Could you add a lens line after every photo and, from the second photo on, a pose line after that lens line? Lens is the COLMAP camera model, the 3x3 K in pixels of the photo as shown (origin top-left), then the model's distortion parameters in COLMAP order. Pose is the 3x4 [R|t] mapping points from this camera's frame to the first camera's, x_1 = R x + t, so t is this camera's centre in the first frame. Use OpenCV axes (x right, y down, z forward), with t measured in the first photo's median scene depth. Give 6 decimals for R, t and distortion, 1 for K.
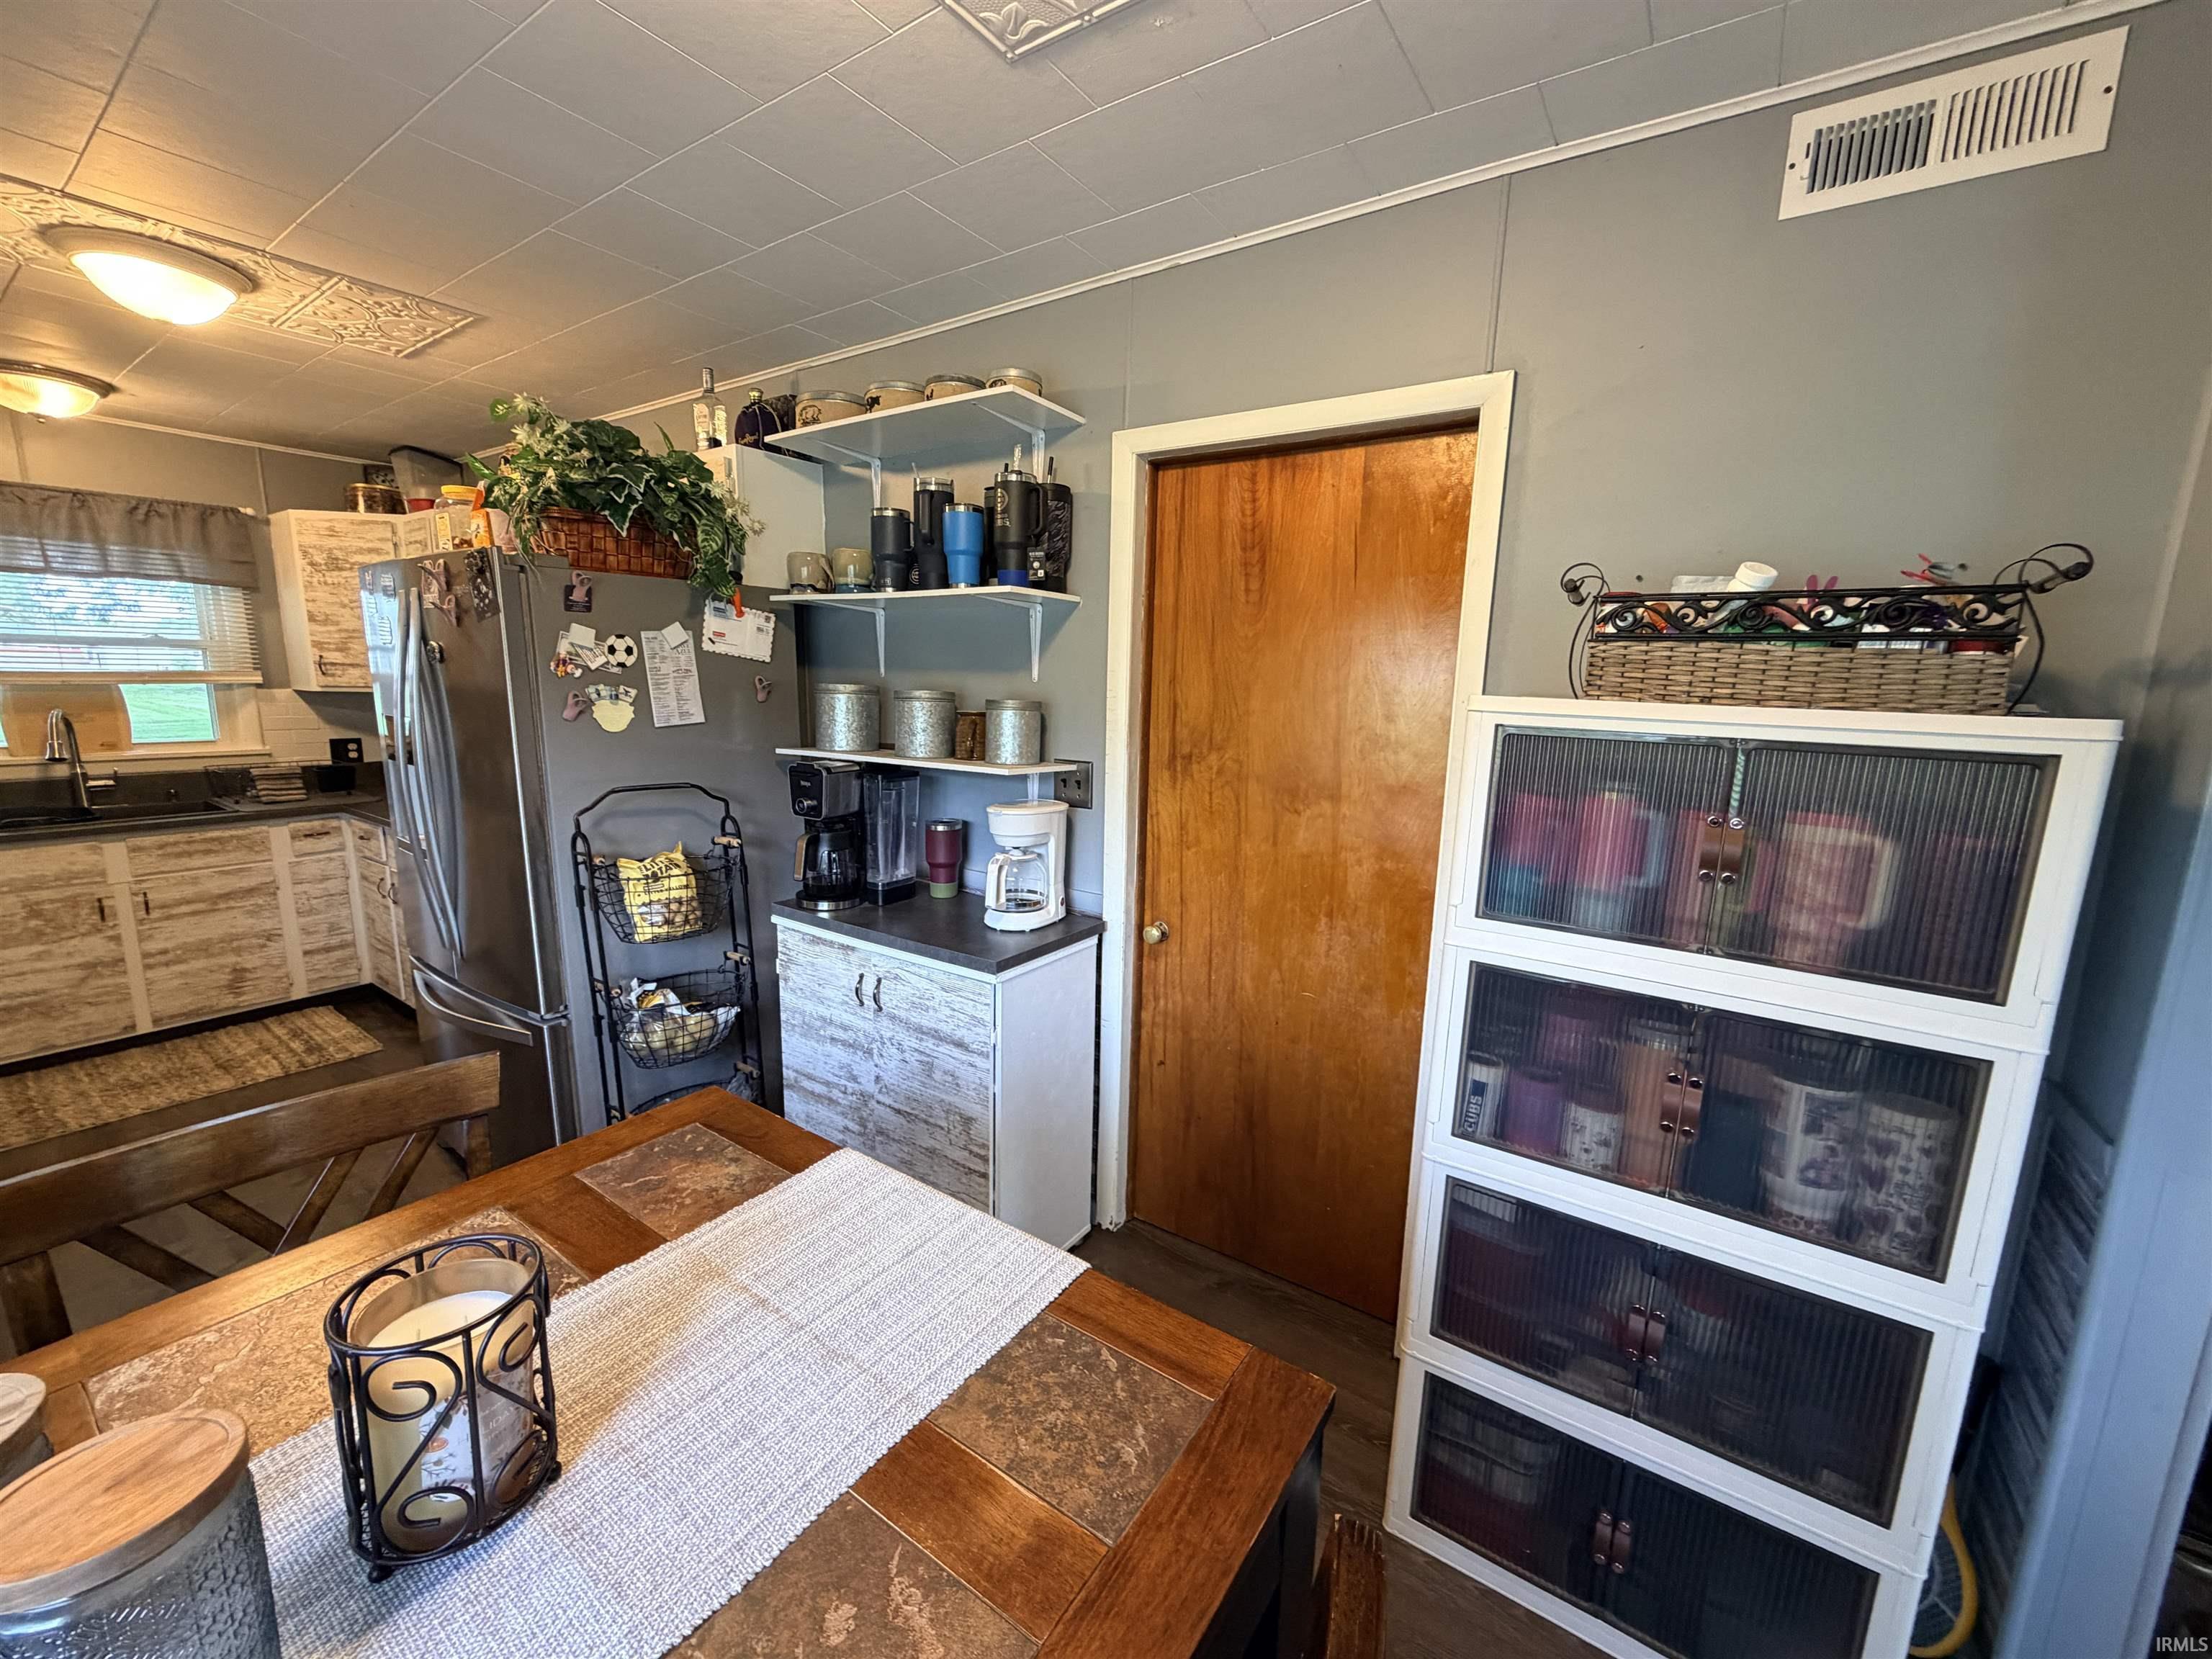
lens RADIAL K [[881.2, 0, 1094.7], [0, 881.2, 826.3], [0, 0, 1]] dist [-0.000072, -0.000181]
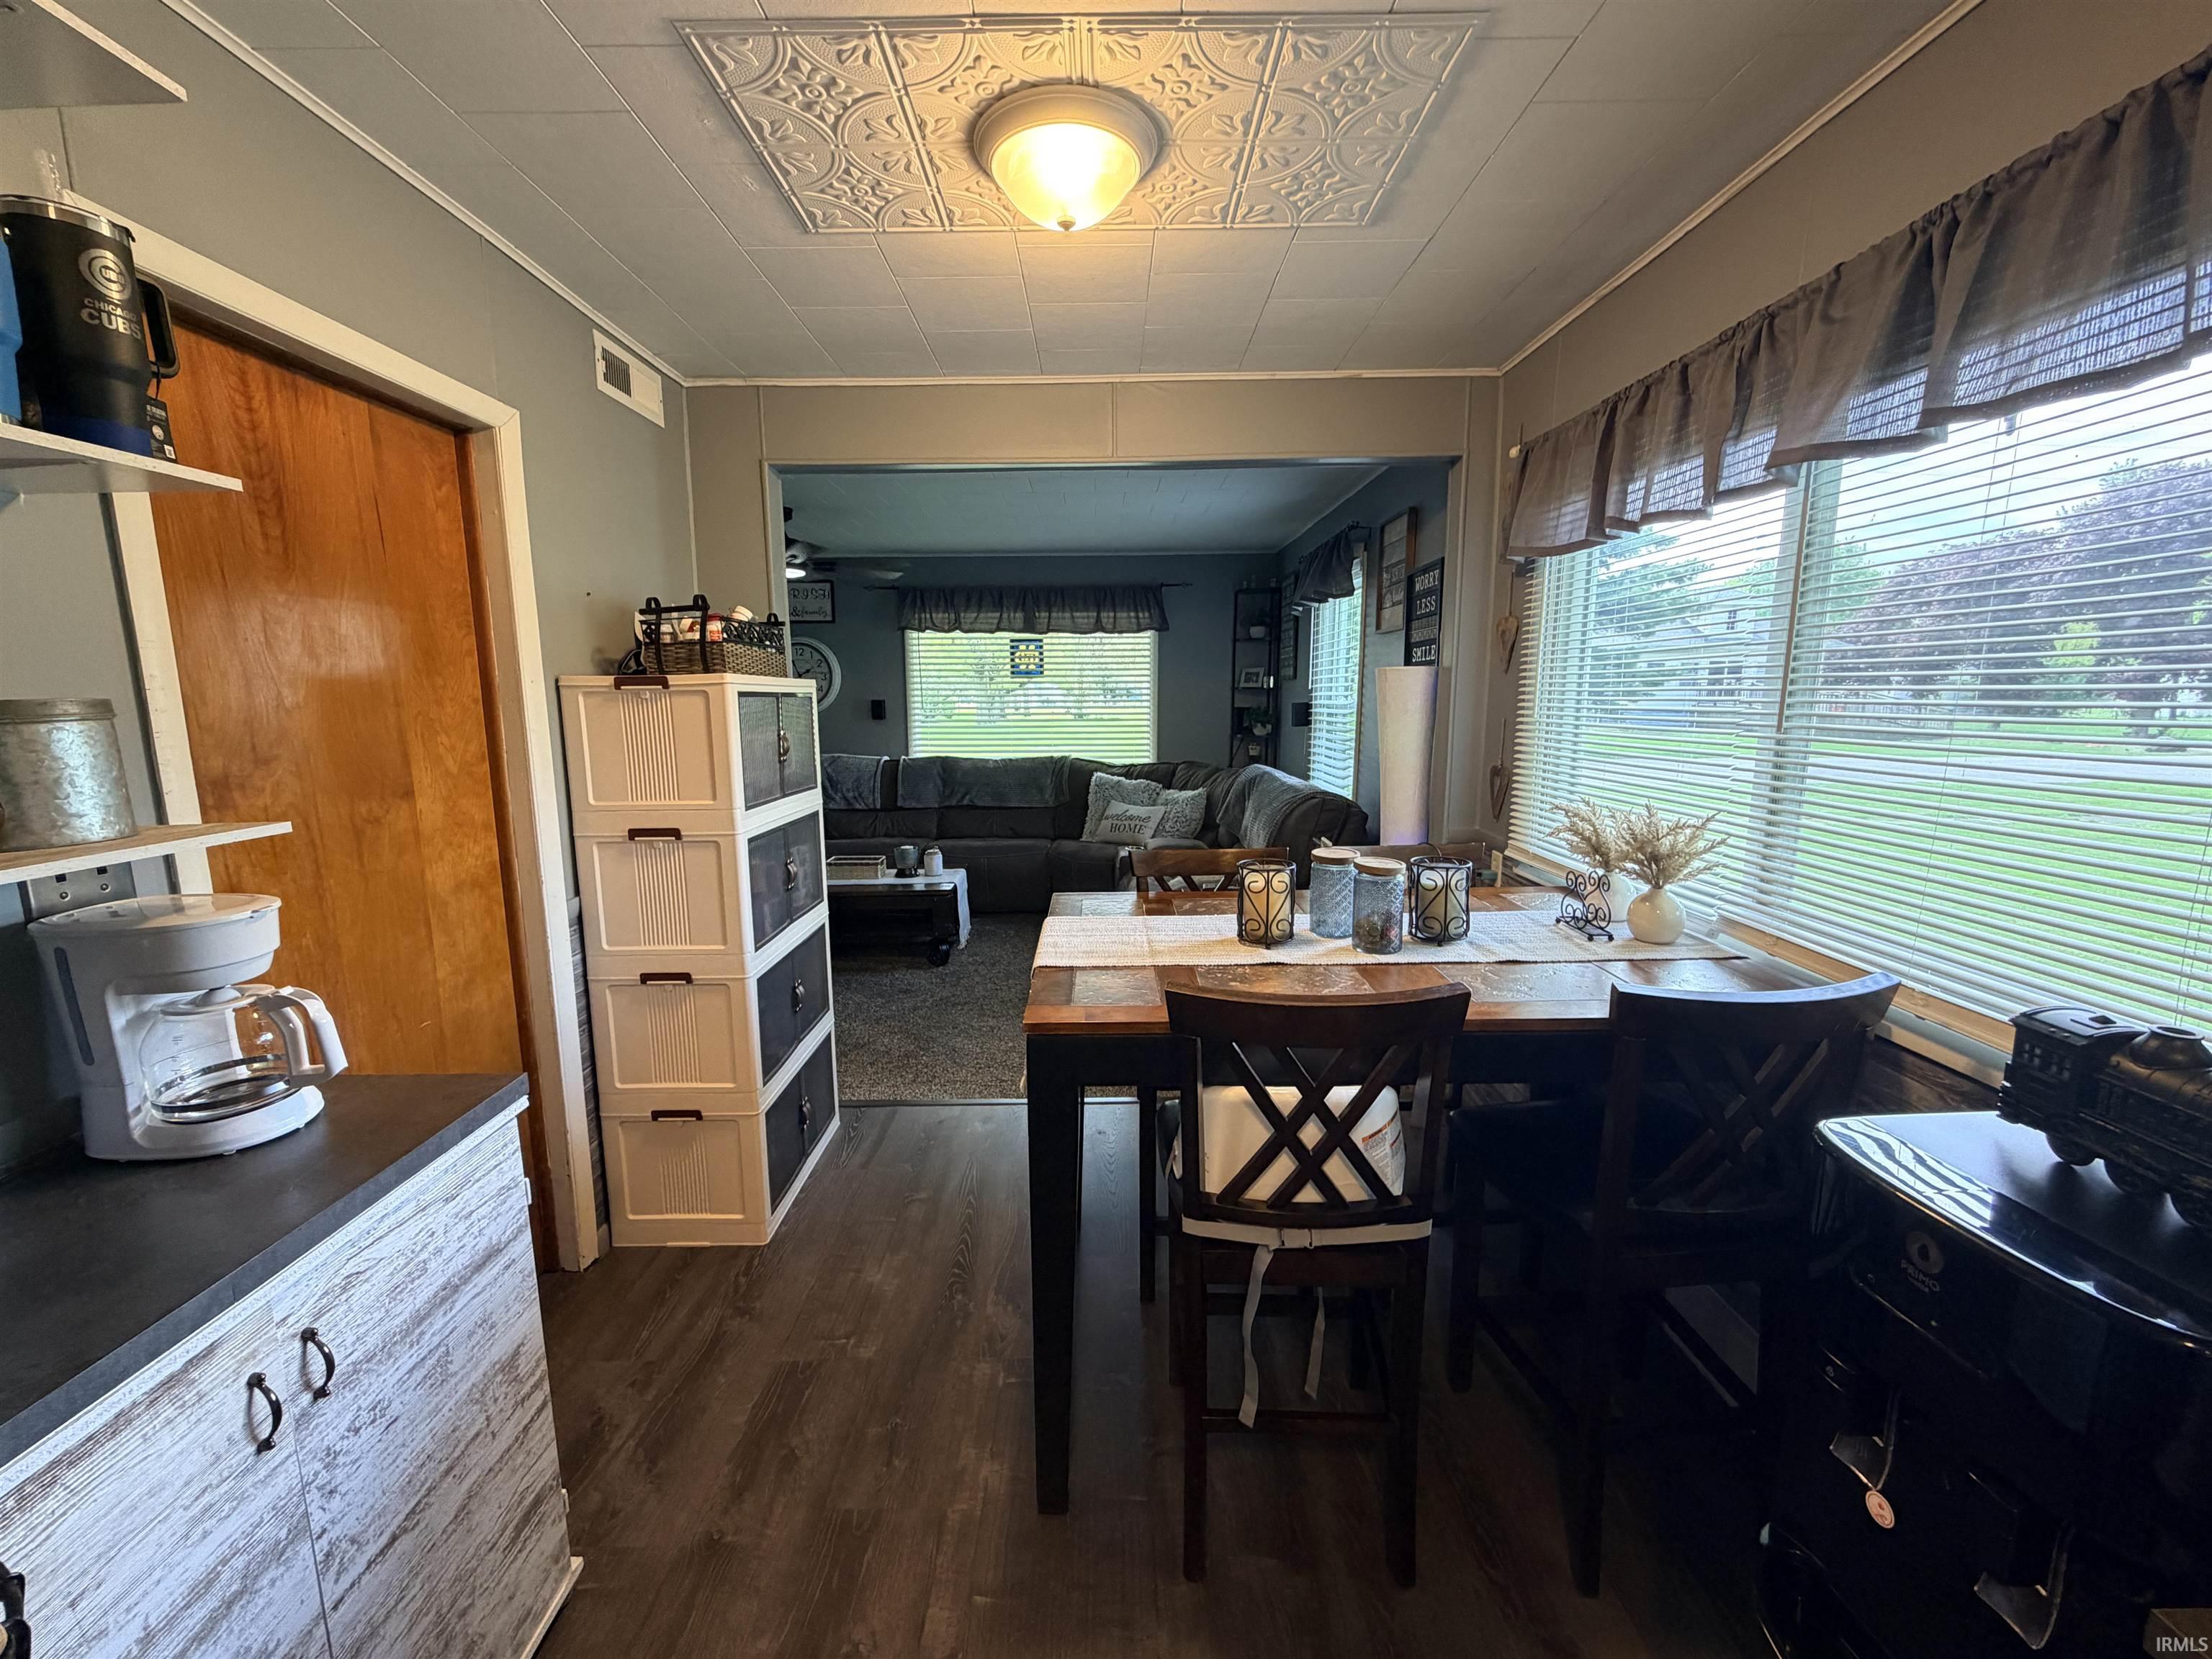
lens RADIAL K [[881.2, 0, 1095.2], [0, 881.2, 825.5], [0, 0, 1]] dist [-0.000072, -0.000181]
pose [[-0.568531, -0.145152, 0.809755, -0.735617], [0.131790, 0.955528, 0.263813, -0.125395], [-0.812037, 0.256704, -0.524118, 0.786593]]
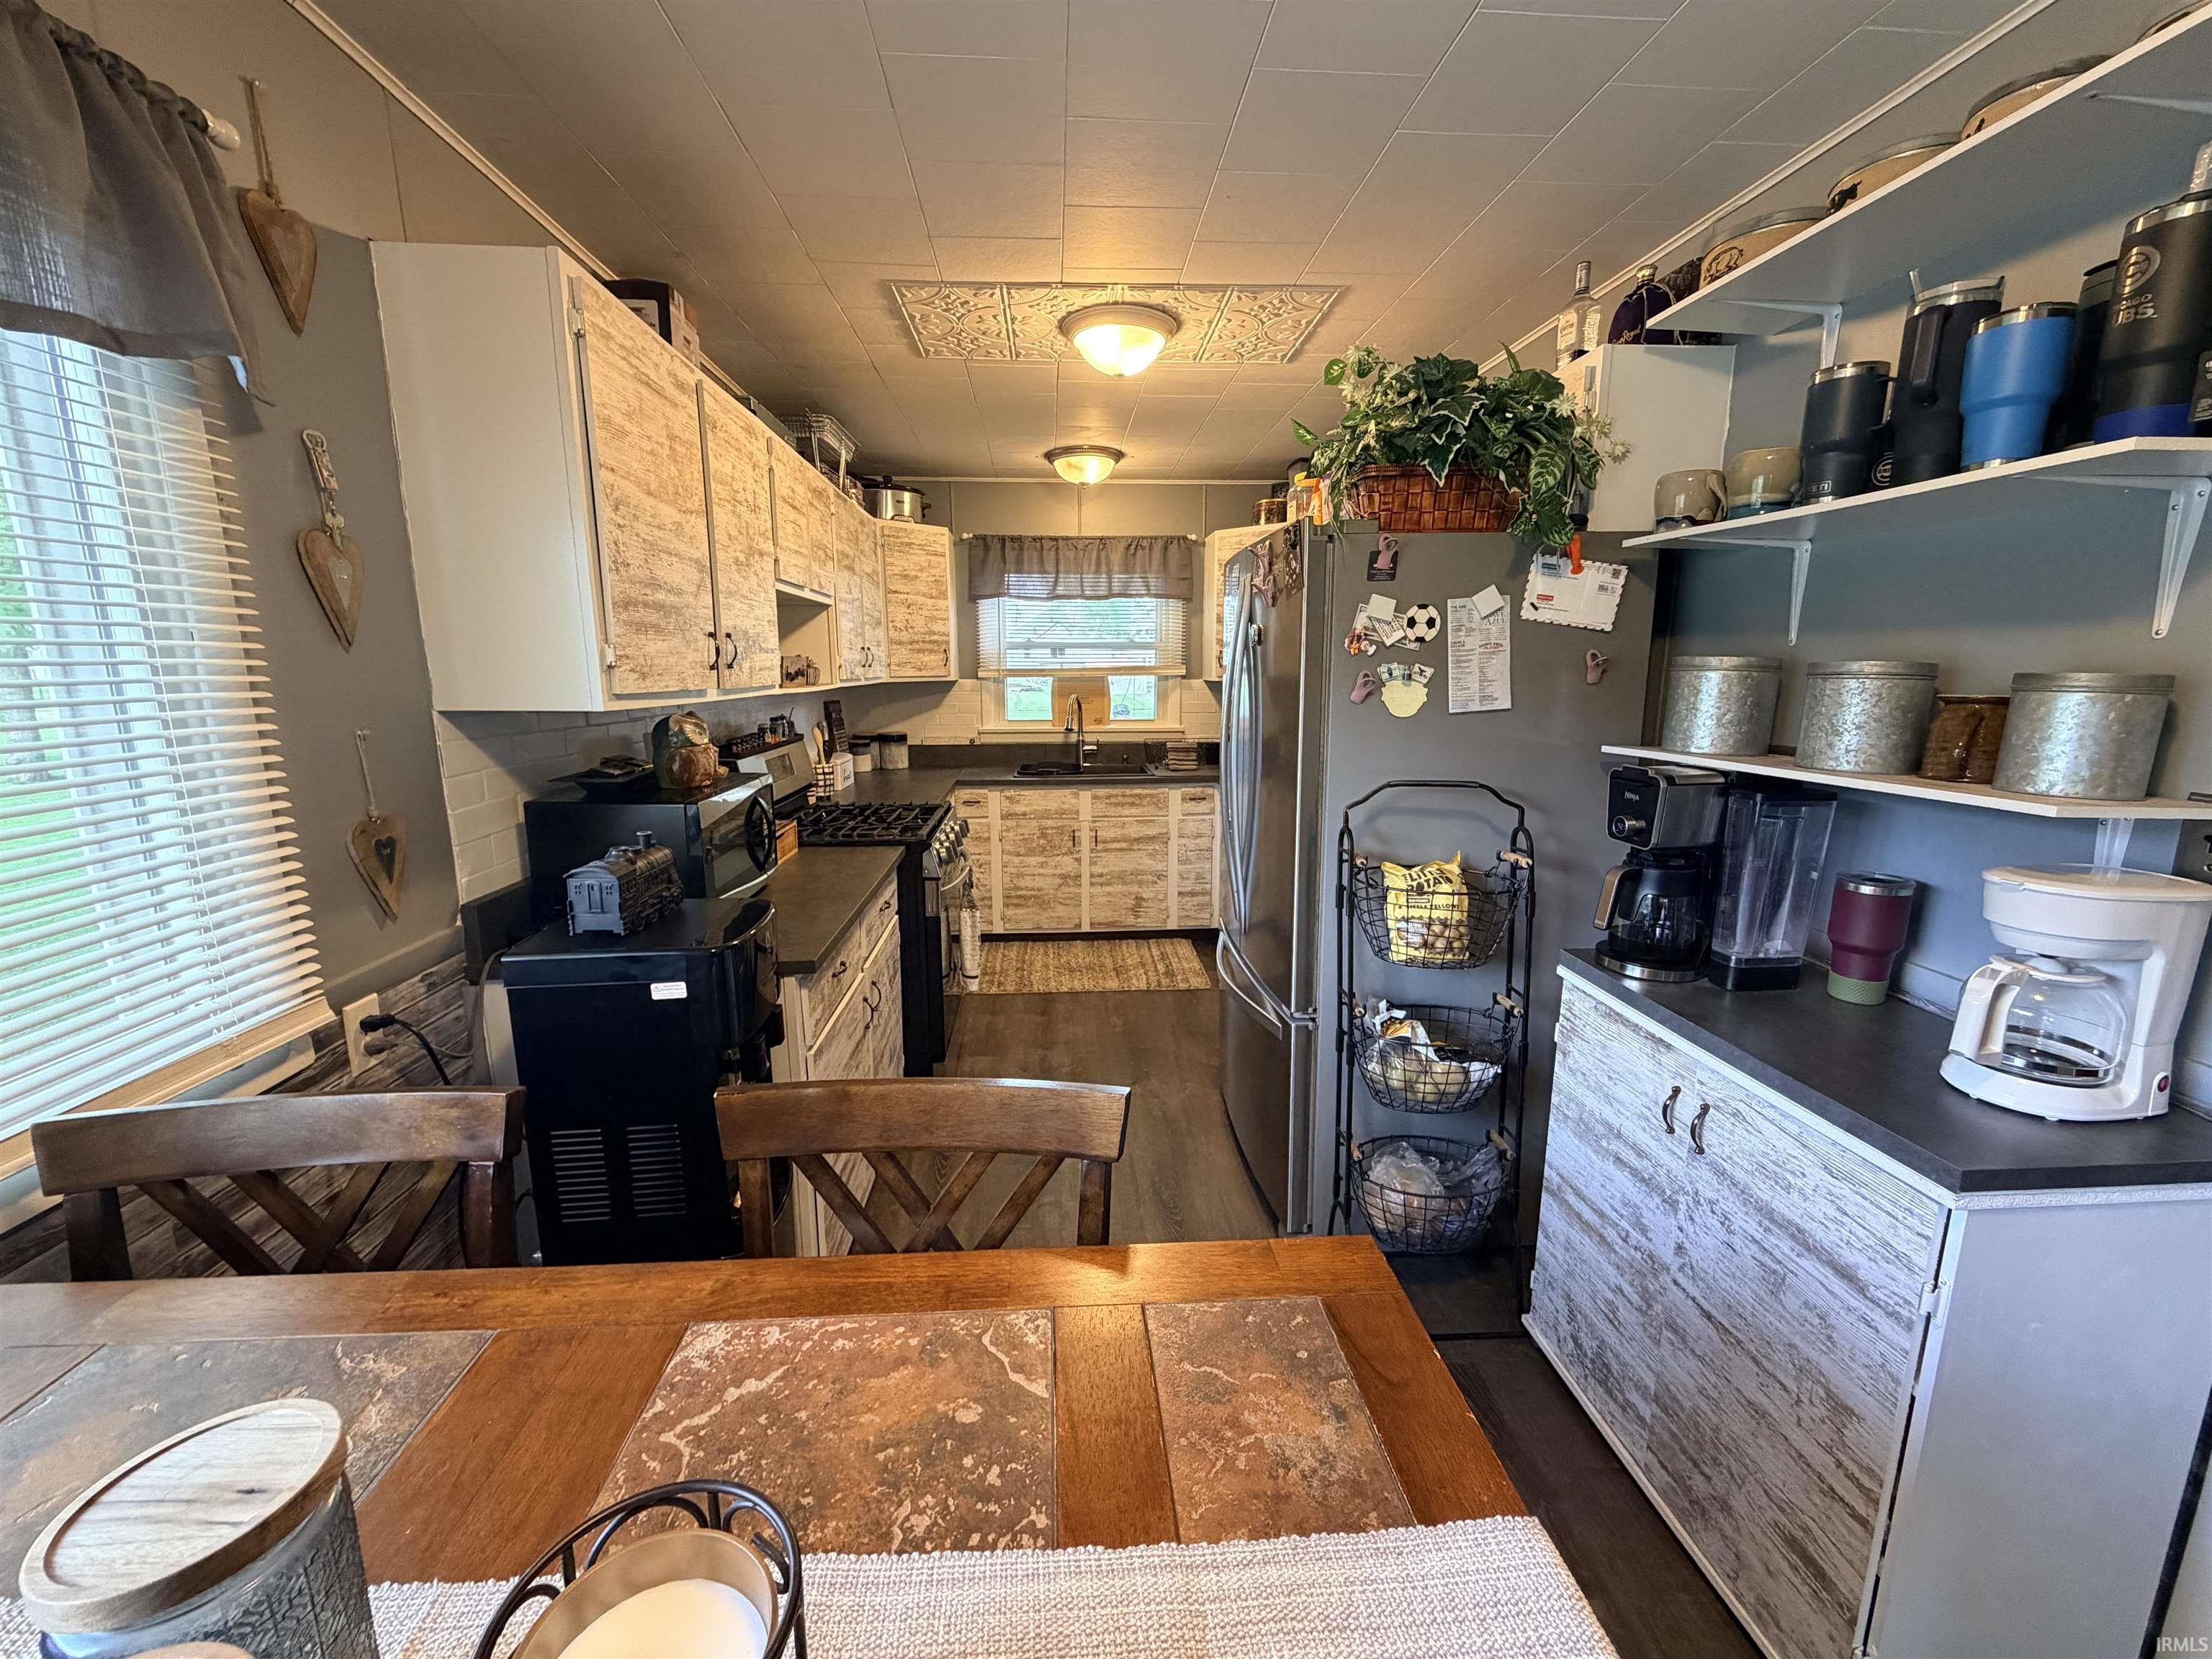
lens RADIAL K [[881.2, 0, 1098.4], [0, 881.2, 830.3], [0, 0, 1]] dist [-0.000072, -0.000181]
pose [[0.622510, 0.122376, -0.772985, -0.042699], [-0.114454, 0.991315, 0.064768, -0.017795], [0.774197, 0.048152, 0.631110, 0.217239]]
